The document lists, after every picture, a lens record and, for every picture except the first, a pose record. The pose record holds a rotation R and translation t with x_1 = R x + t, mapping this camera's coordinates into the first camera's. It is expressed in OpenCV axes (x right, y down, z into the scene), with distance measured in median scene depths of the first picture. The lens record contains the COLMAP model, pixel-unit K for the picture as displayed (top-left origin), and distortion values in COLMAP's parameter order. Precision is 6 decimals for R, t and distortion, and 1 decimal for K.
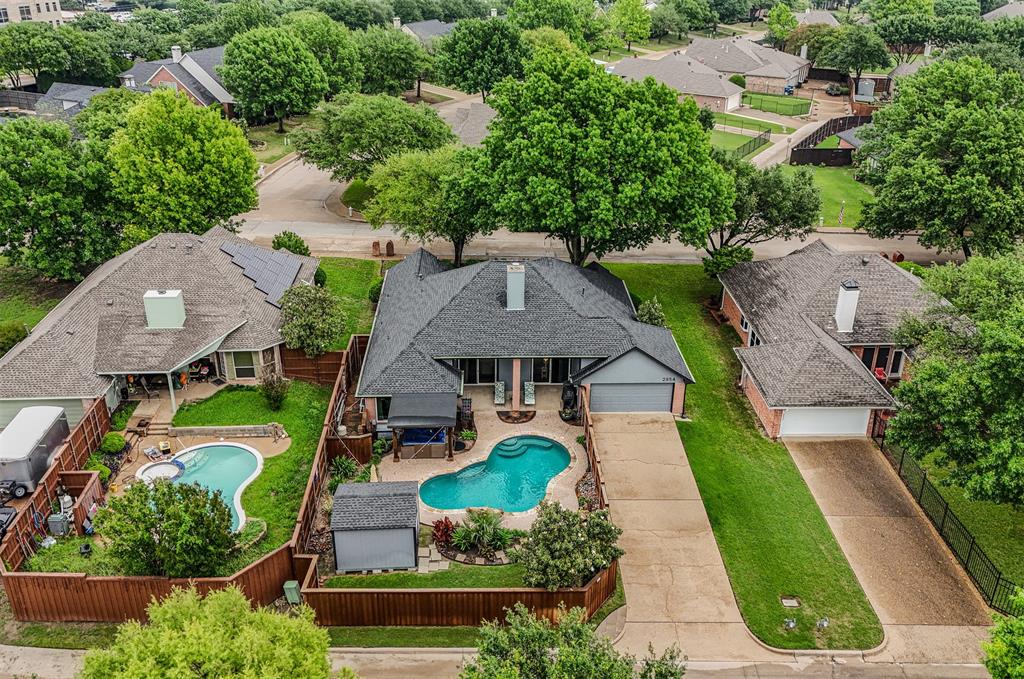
lens RADIAL K [[942.4, 0, 512.0], [0, 942.4, 339.5], [0, 0, 1]] dist [0.138280, -0.222510]
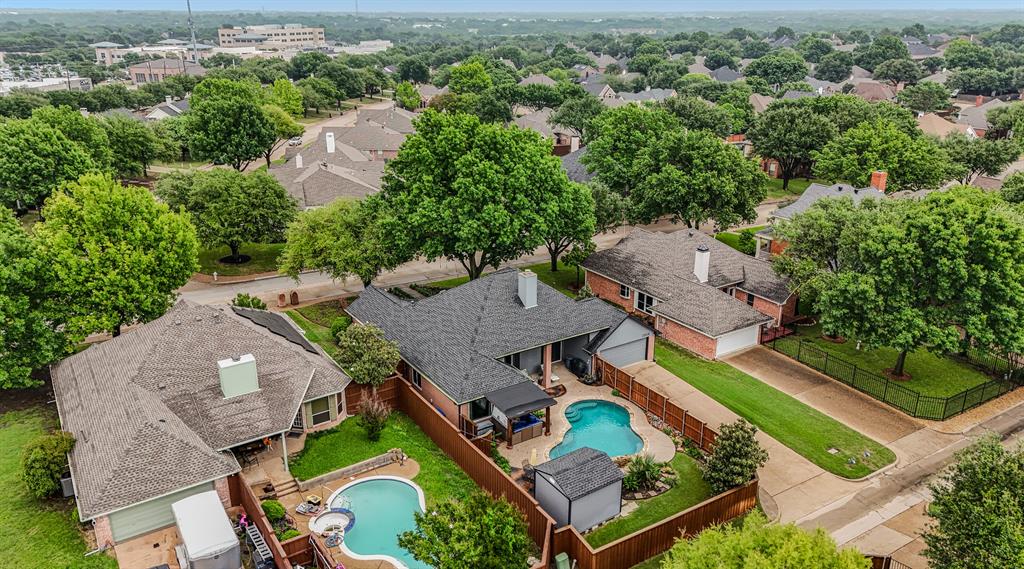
lens RADIAL K [[783.7, 0, 512.0], [0, 783.7, 284.5], [0, 0, 1]] dist [0.079355, -0.003528]
pose [[0.845775, -0.181194, 0.501830, -0.558901], [0.229495, 0.972659, -0.035593, -0.031822], [-0.481660, 0.145272, 0.864234, 0.132930]]
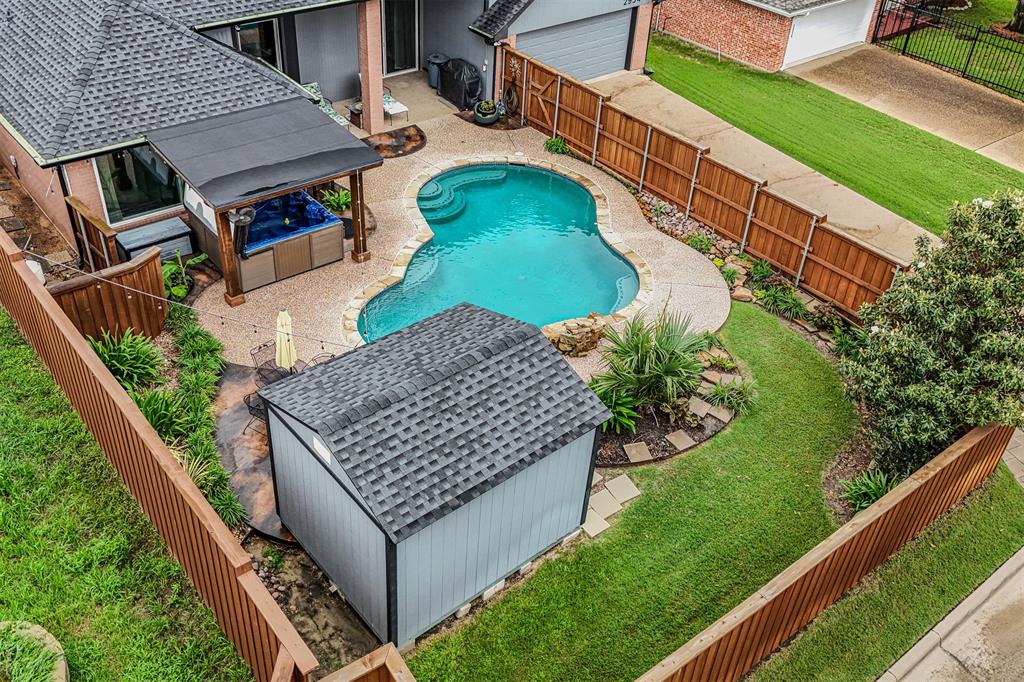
lens RADIAL K [[942.4, 0, 512.0], [0, 942.4, 341.0], [0, 0, 1]] dist [0.138280, -0.222510]
pose [[0.785723, -0.336381, 0.519122, -0.233034], [0.224781, 0.937112, 0.267011, 0.065552], [-0.576292, -0.093108, 0.811922, 0.620382]]
